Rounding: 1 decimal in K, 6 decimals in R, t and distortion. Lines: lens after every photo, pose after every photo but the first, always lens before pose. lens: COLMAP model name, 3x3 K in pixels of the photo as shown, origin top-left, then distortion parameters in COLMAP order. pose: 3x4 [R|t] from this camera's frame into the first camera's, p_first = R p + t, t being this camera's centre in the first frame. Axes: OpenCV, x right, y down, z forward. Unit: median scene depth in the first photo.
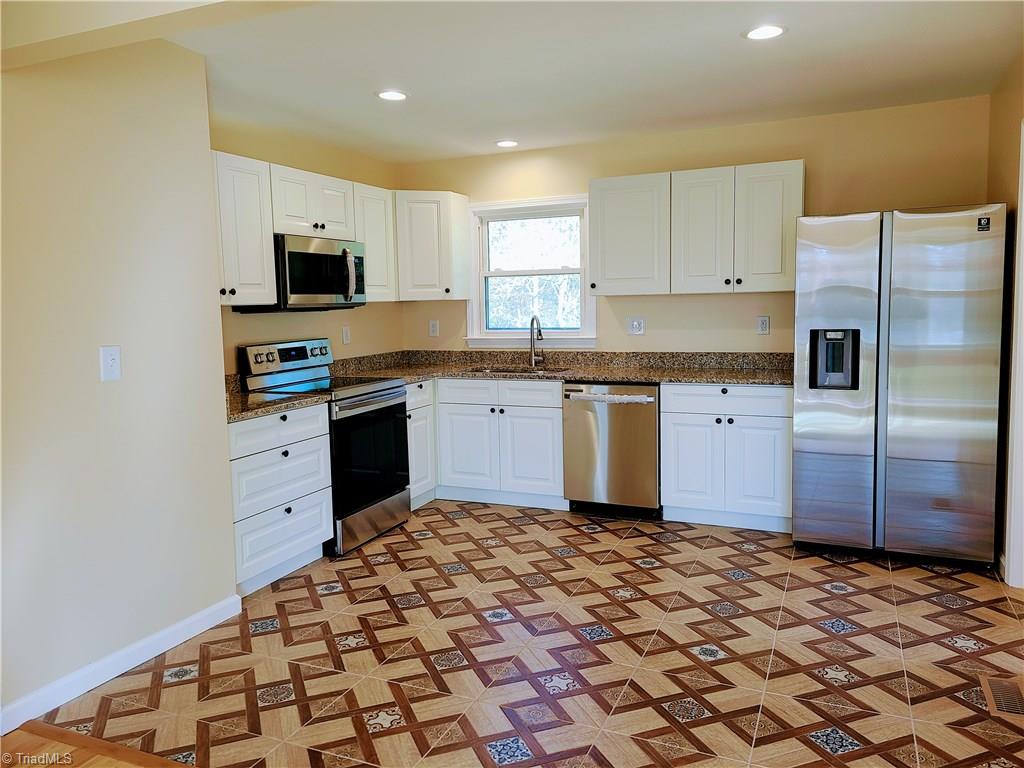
lens RADIAL K [[760.7, 0, 516.1], [0, 760.7, 376.7], [0, 0, 1]] dist [0.044610, -0.008461]
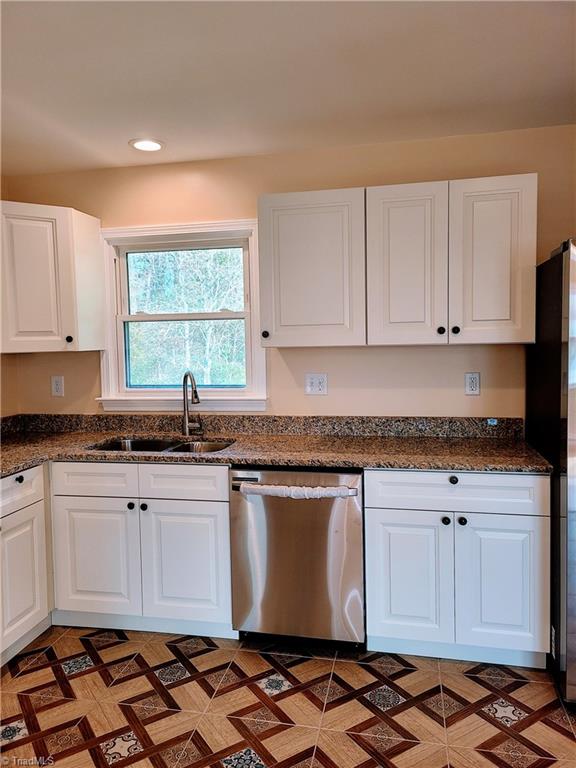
lens RADIAL K [[570.5, 0, 285.6], [0, 570.5, 381.9], [0, 0, 1]] dist [0.044610, -0.008461]
pose [[0.981241, -0.013254, 0.192330, 0.009772], [0.018388, 0.999520, -0.024933, -0.054890], [-0.191907, 0.028002, 0.981014, 0.418540]]
